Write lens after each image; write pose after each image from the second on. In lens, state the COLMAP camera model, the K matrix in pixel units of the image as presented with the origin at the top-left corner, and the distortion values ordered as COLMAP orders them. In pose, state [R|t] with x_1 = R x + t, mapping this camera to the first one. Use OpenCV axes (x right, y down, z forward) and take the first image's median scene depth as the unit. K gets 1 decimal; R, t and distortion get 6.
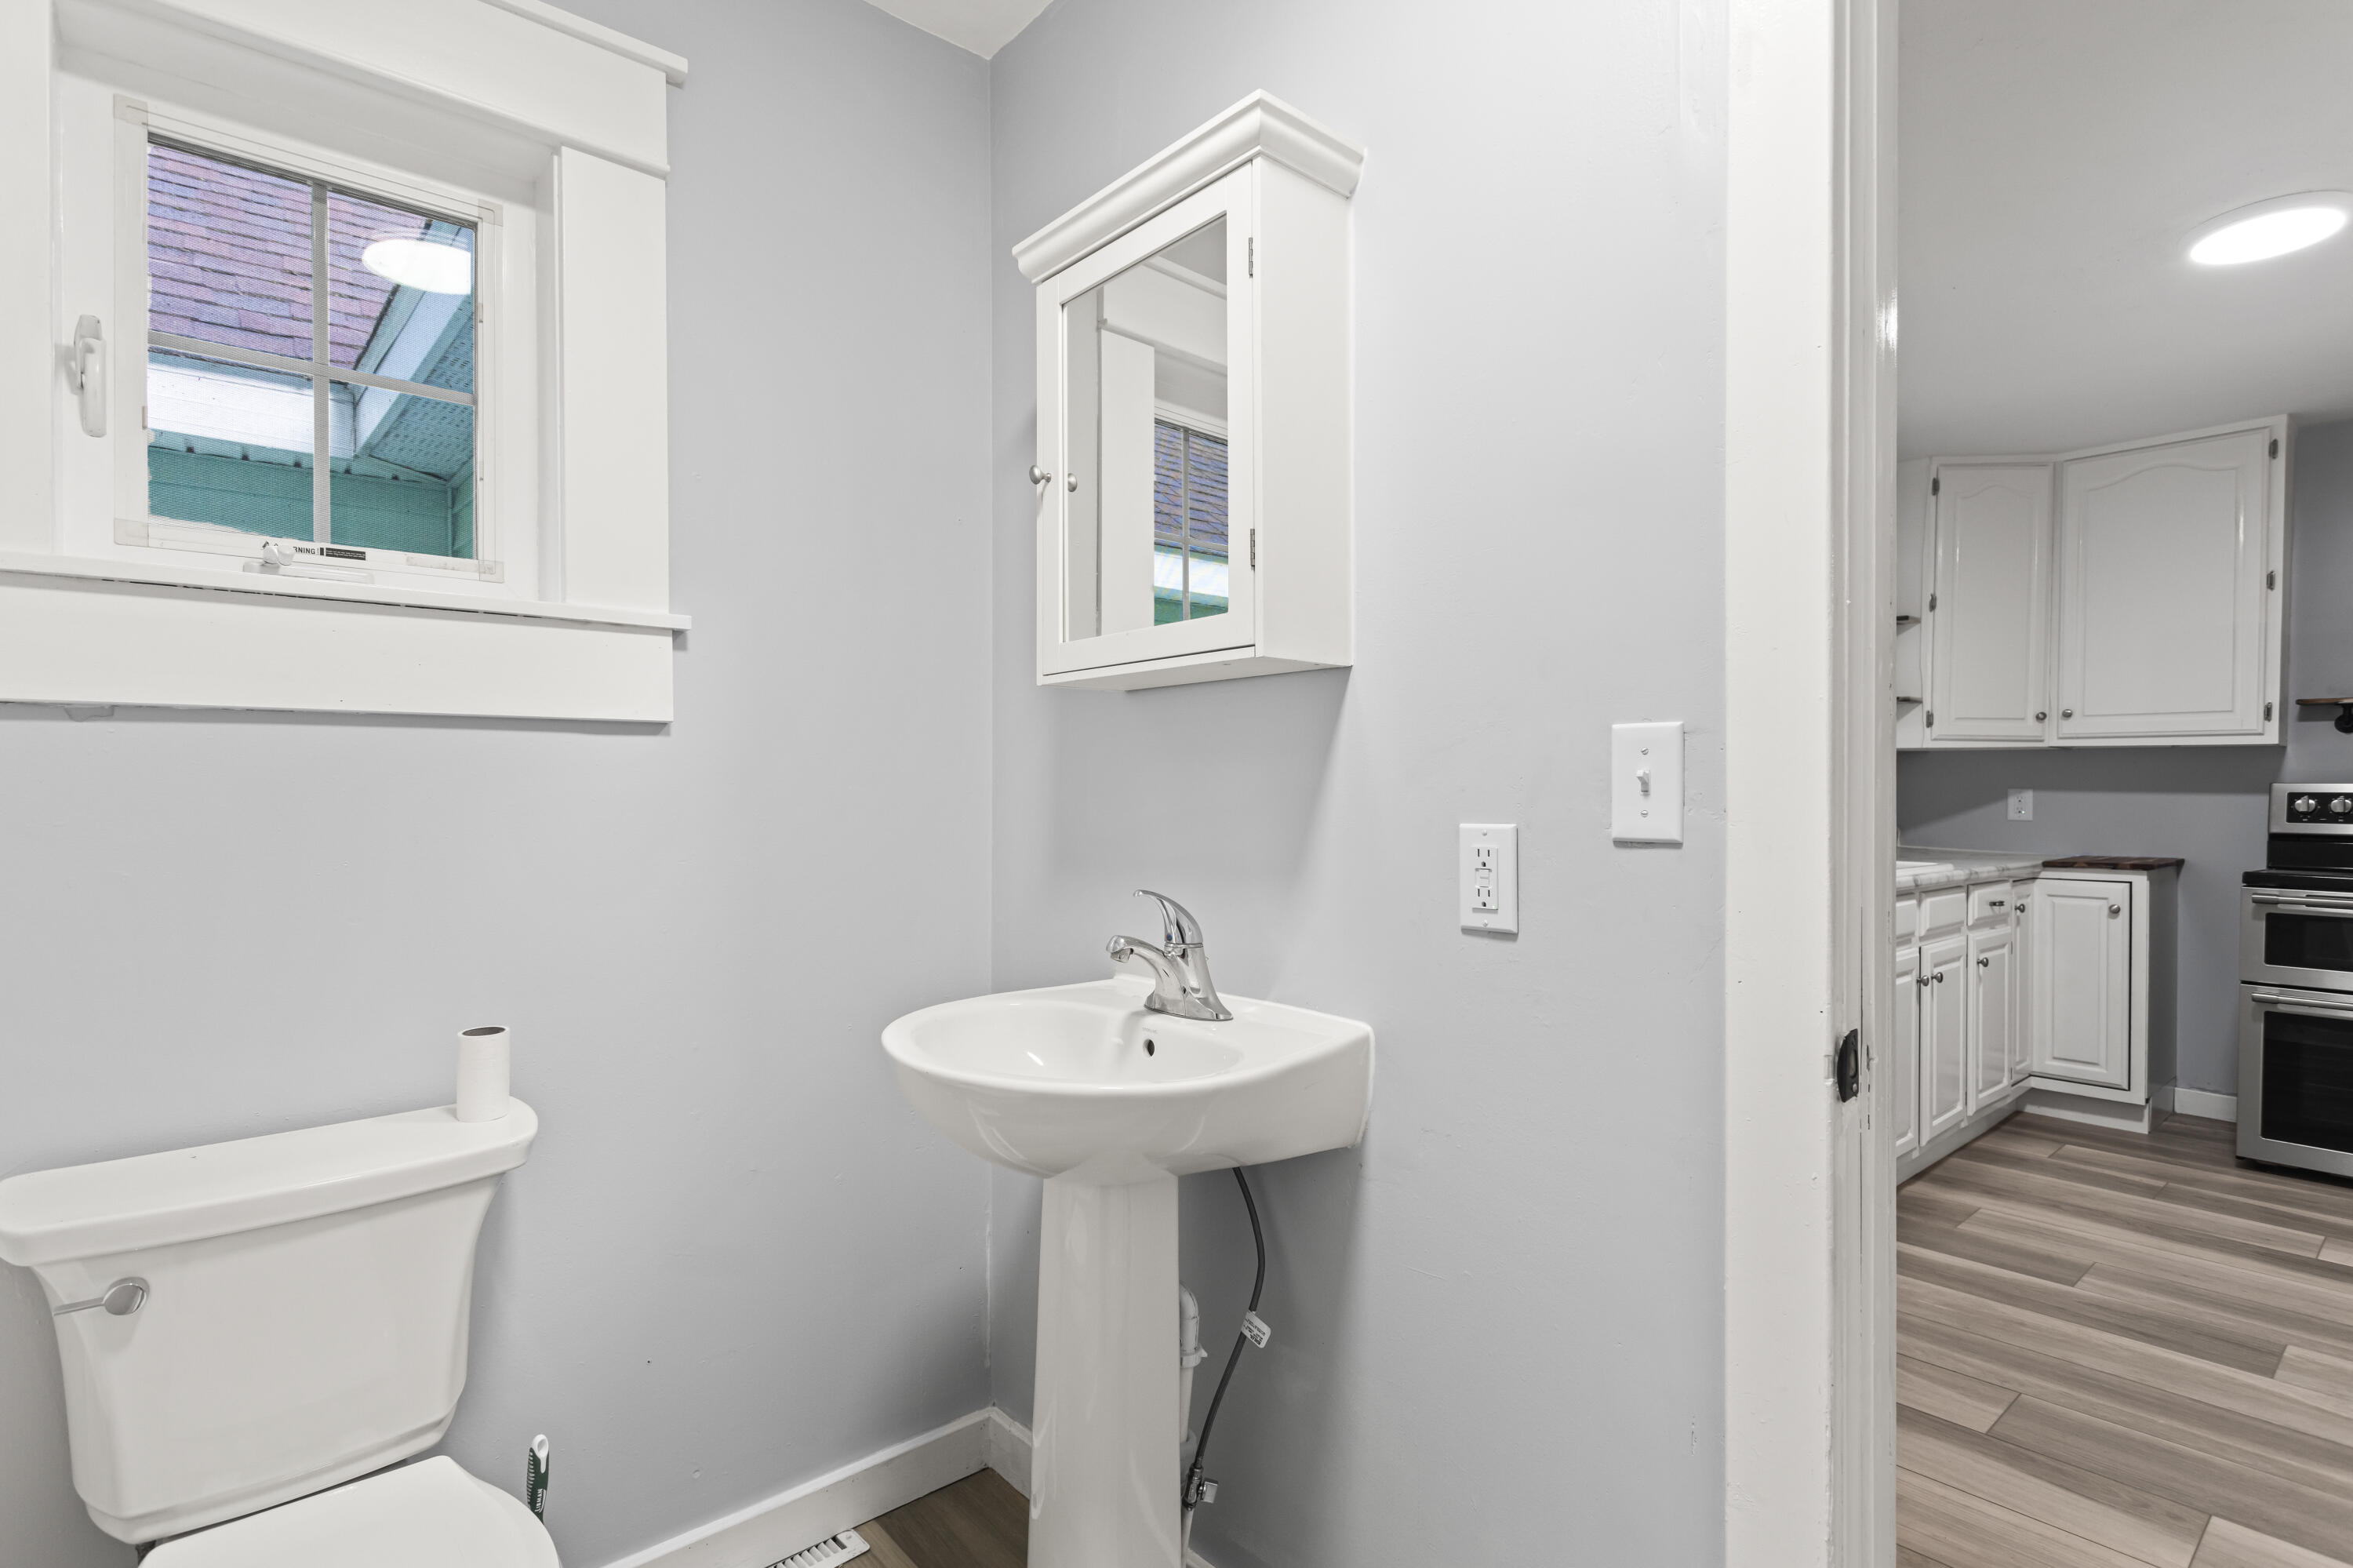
lens RADIAL K [[1153.0, 0, 1174.1], [0, 1153.0, 797.2], [0, 0, 1]] dist [0.002763, -0.000087]
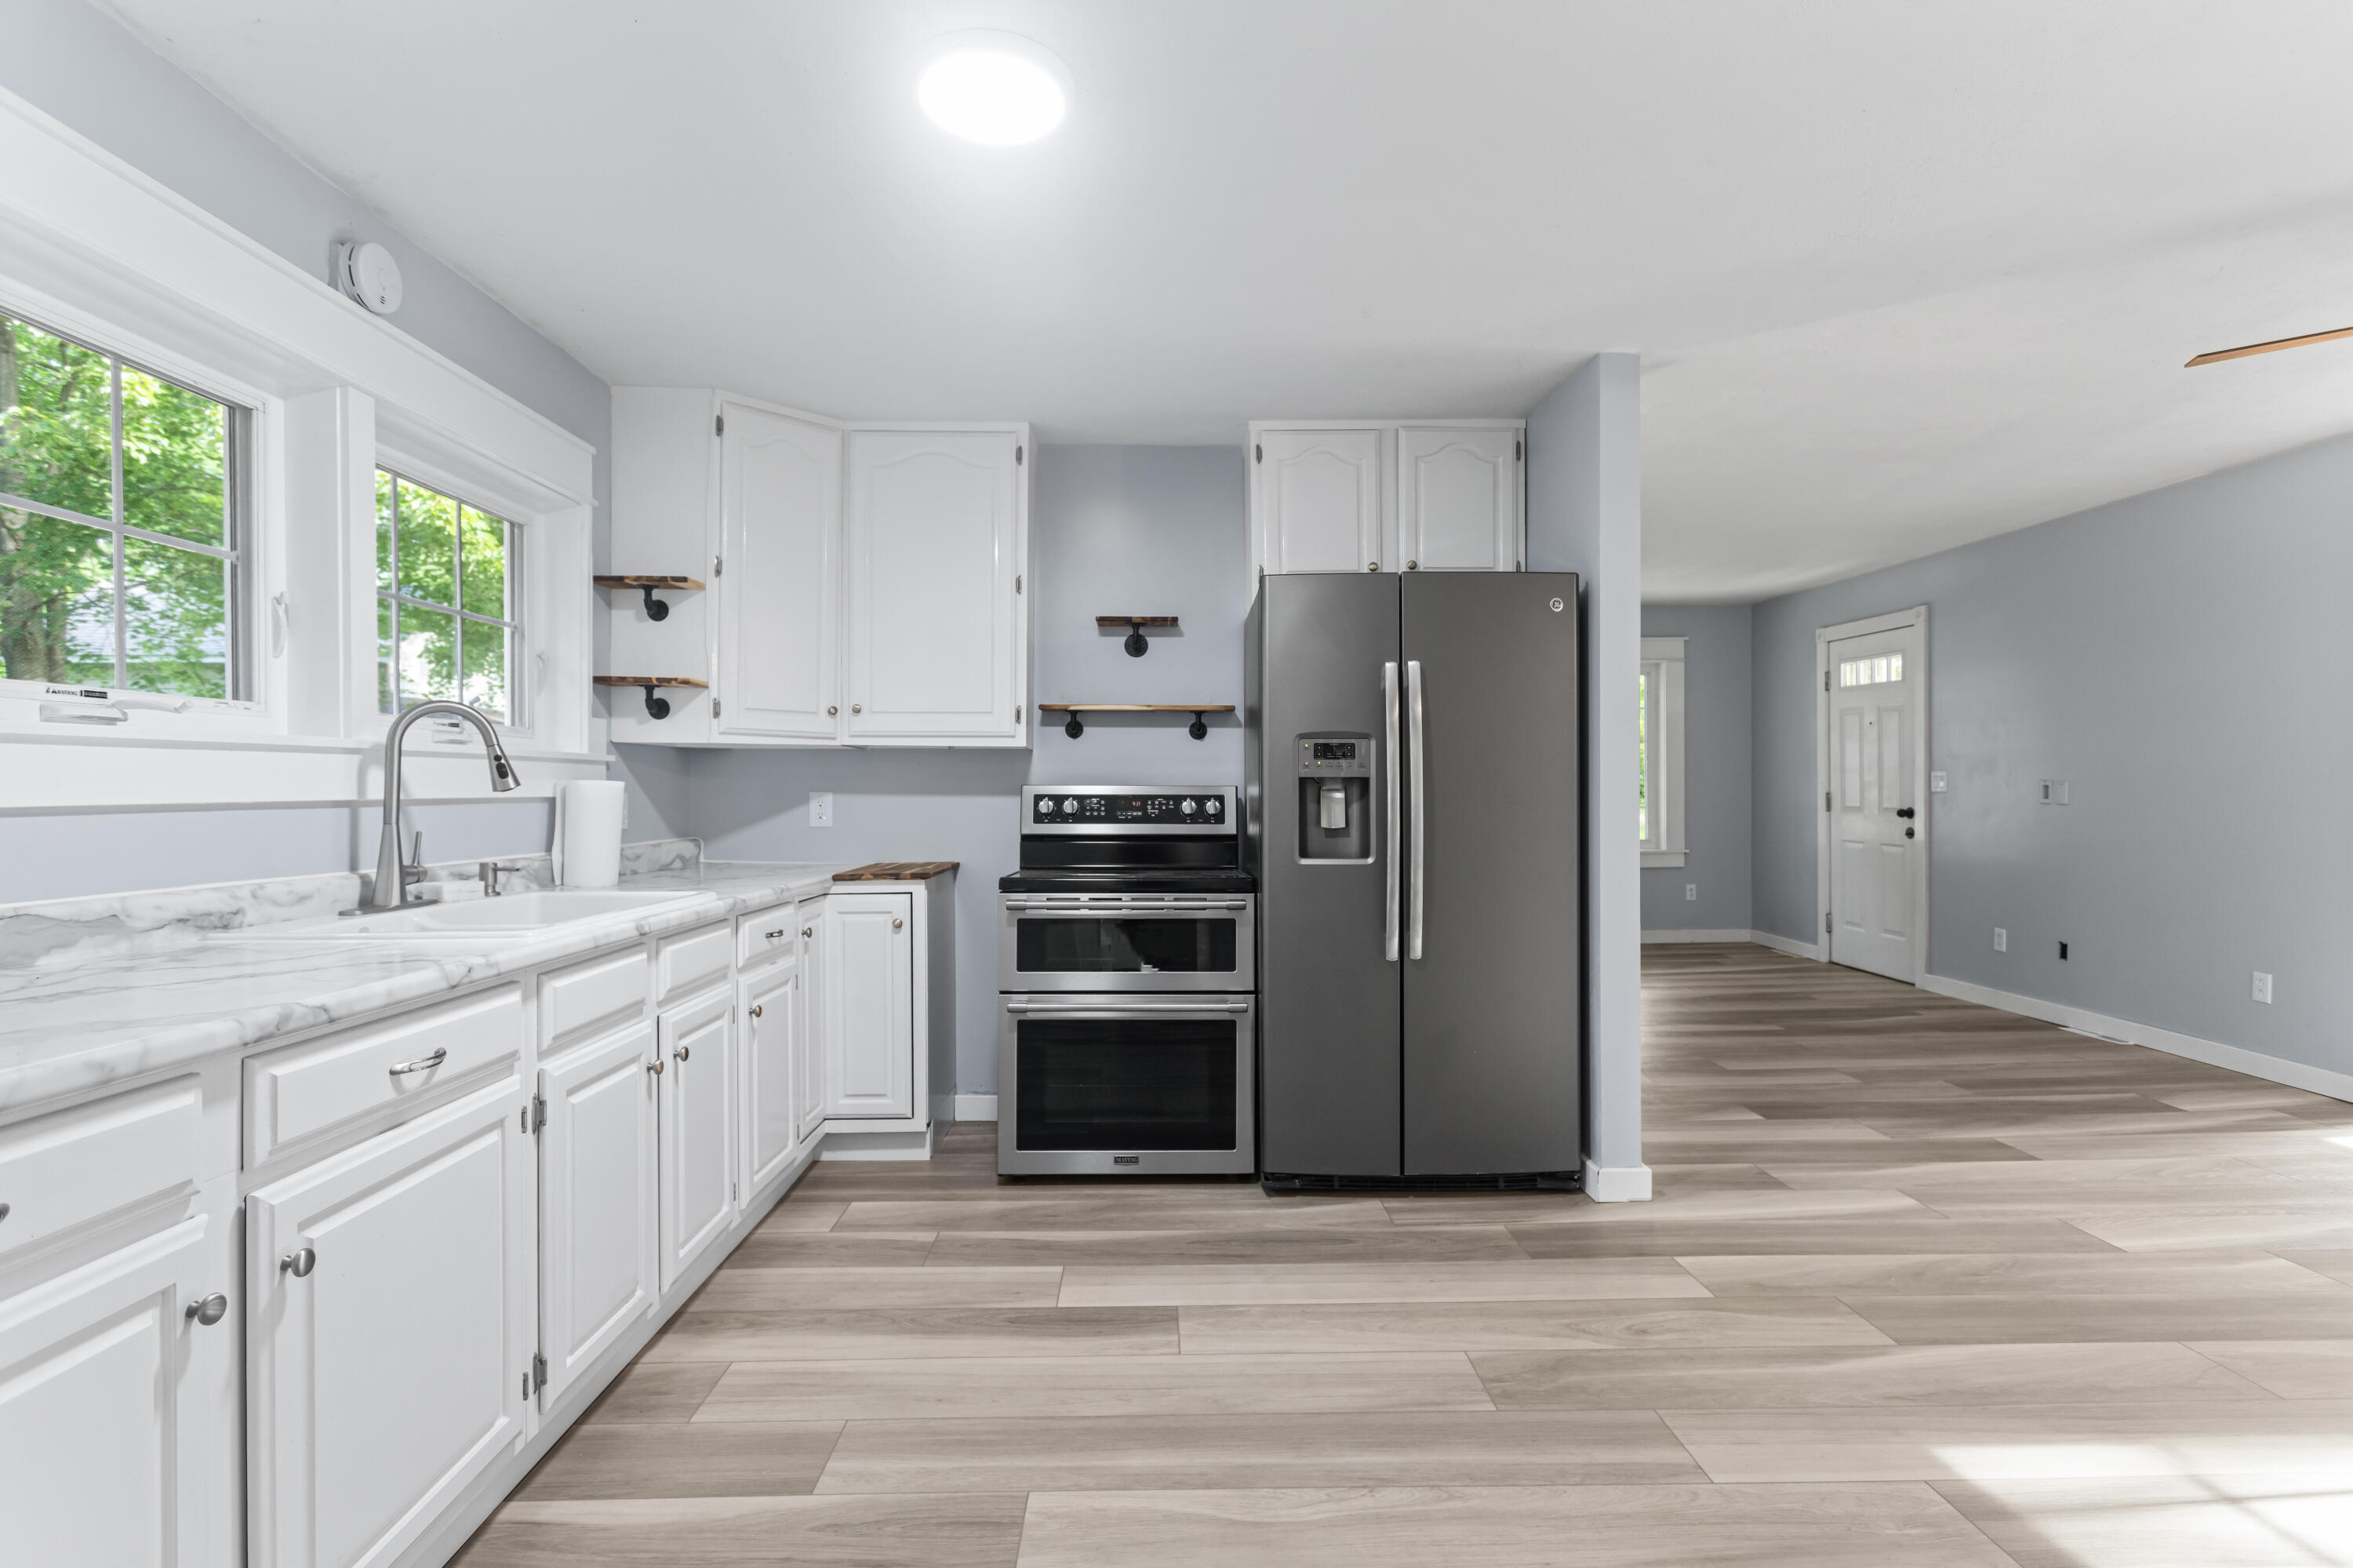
lens RADIAL K [[1129.5, 0, 1173.0], [0, 1129.5, 791.0], [0, 0, 1]] dist [-0.000964, 0.000974]
pose [[0.637051, -0.006114, 0.770797, 0.271034], [0.011769, 0.999929, -0.001796, -0.003931], [-0.770732, 0.010216, 0.637078, 0.267614]]
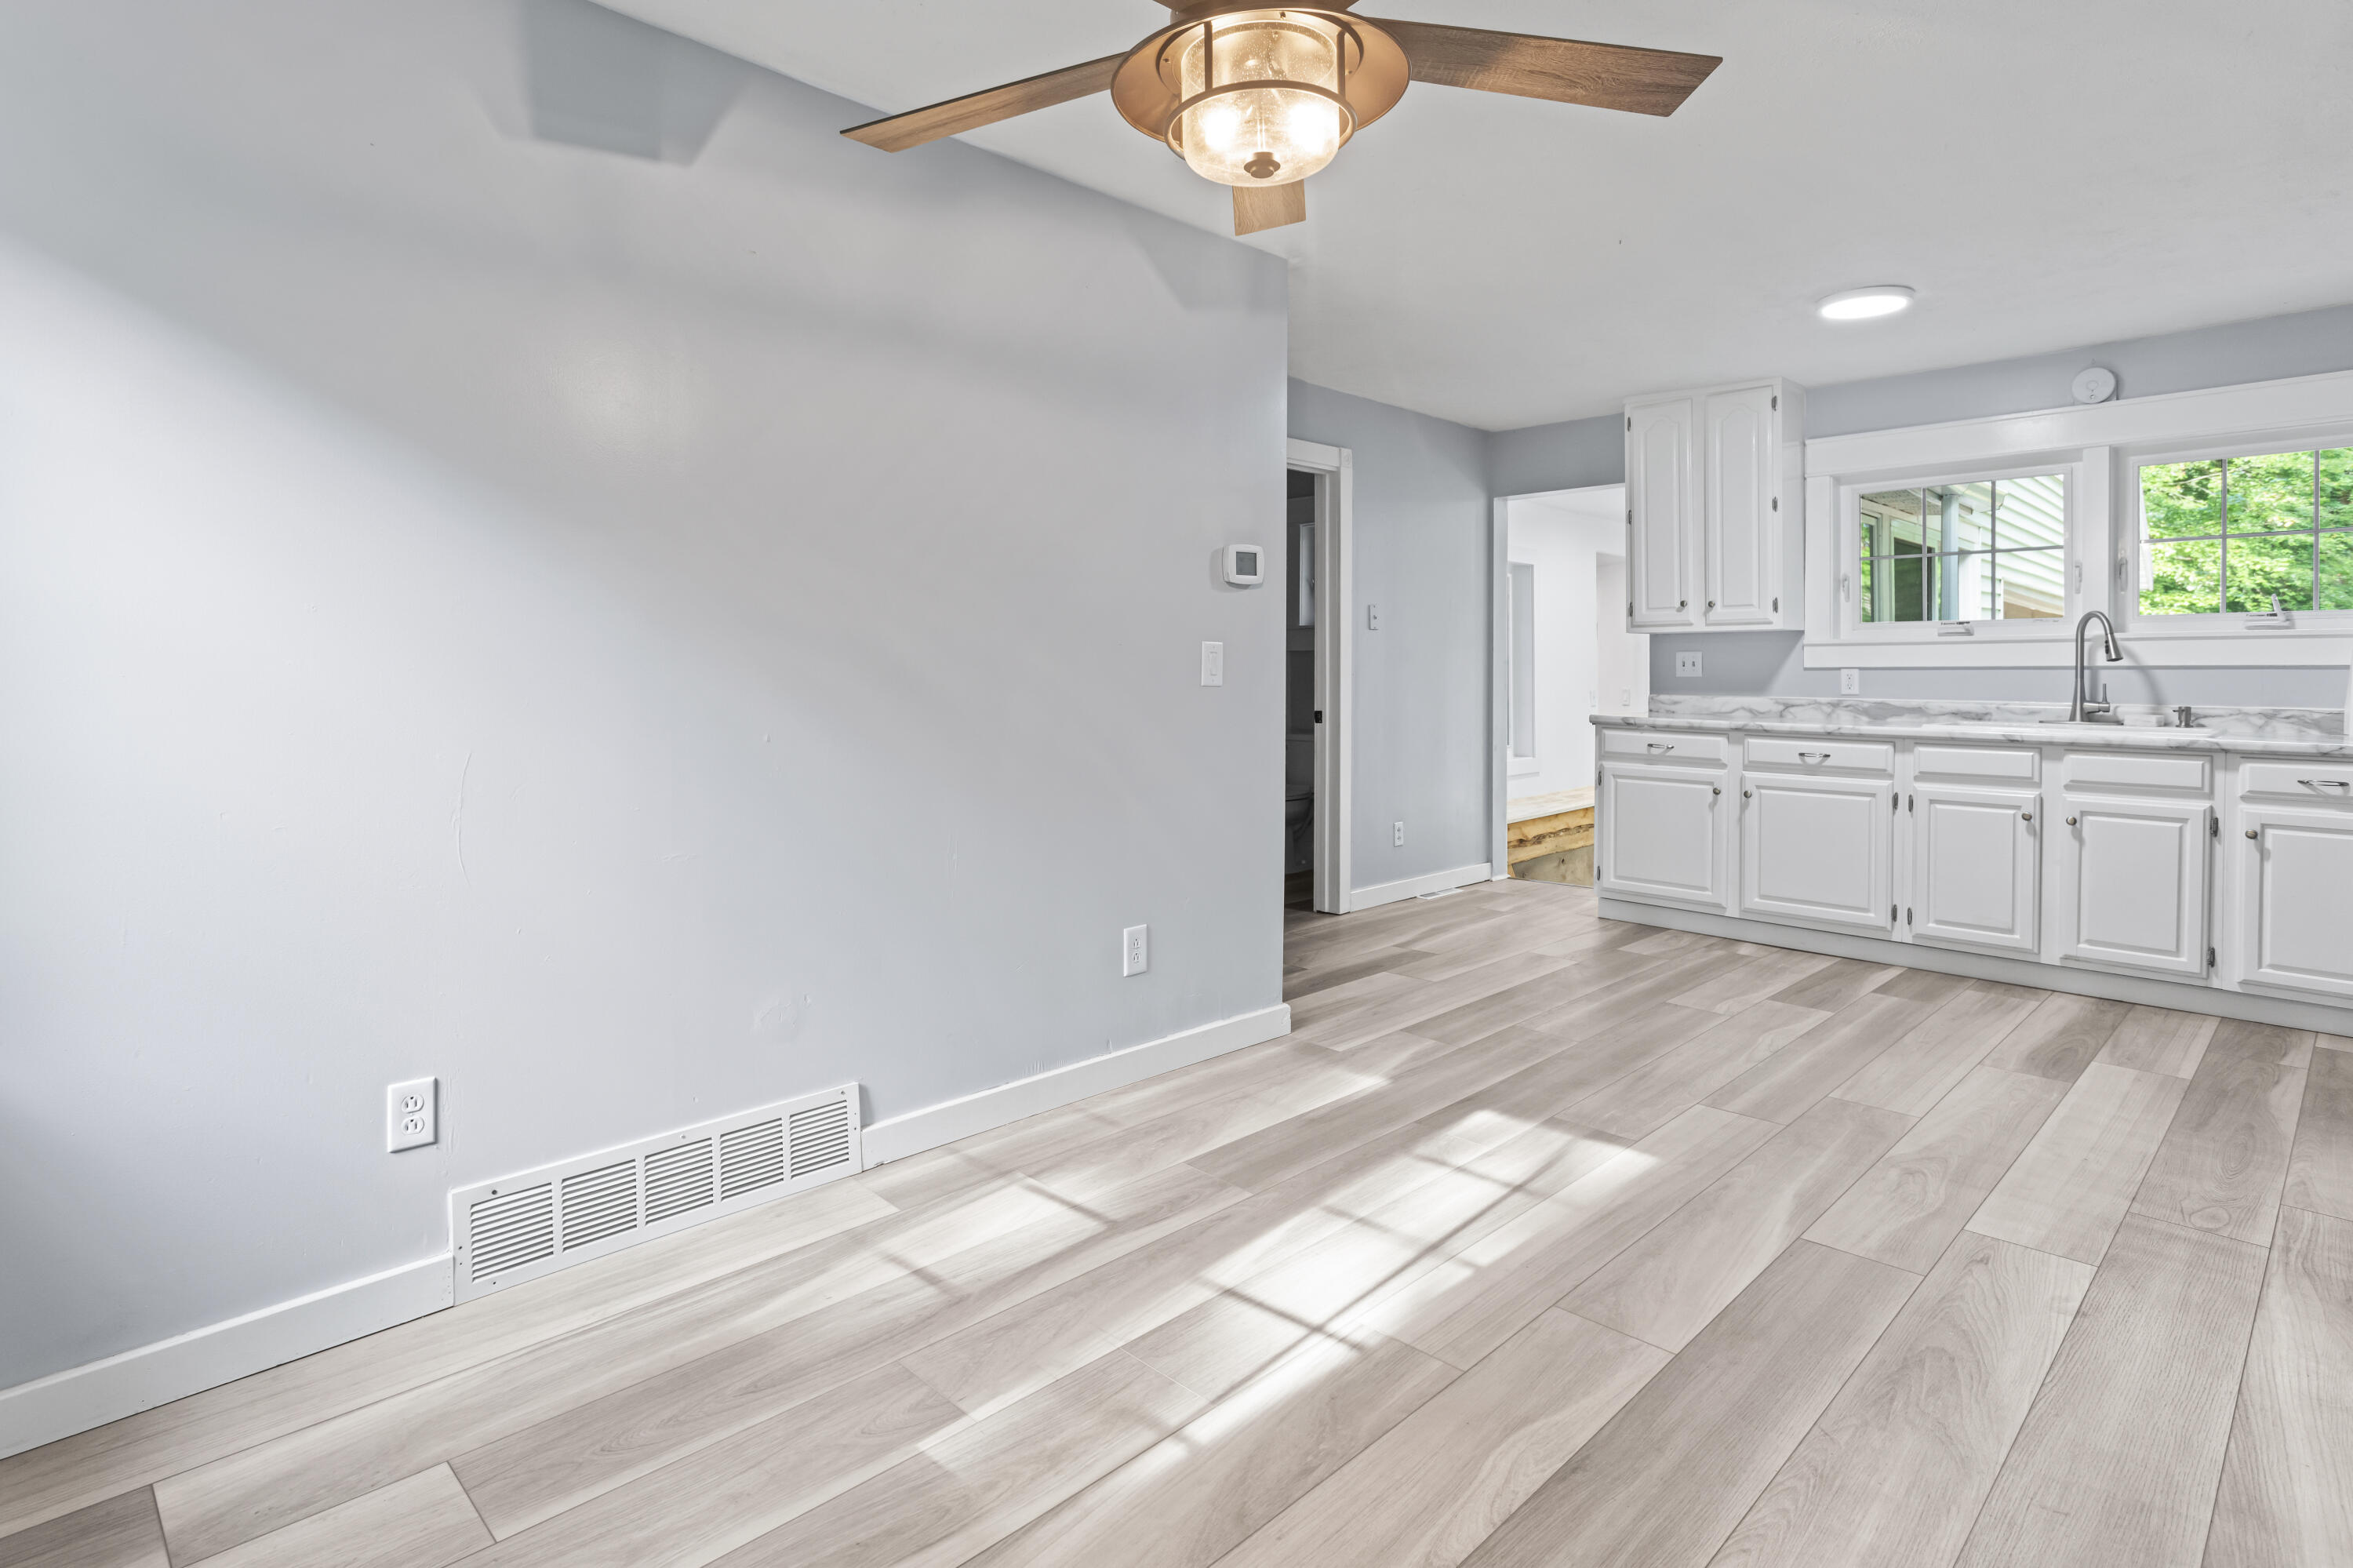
lens RADIAL K [[1222.1, 0, 1176.7], [0, 1222.1, 678.2], [0, 0, 1]] dist [0.001669, 0.000756]
pose [[0.076725, 0.008259, -0.997018, 1.614037], [-0.006973, 0.999946, 0.007747, 0.004024], [0.997028, 0.006358, 0.076778, -0.021448]]
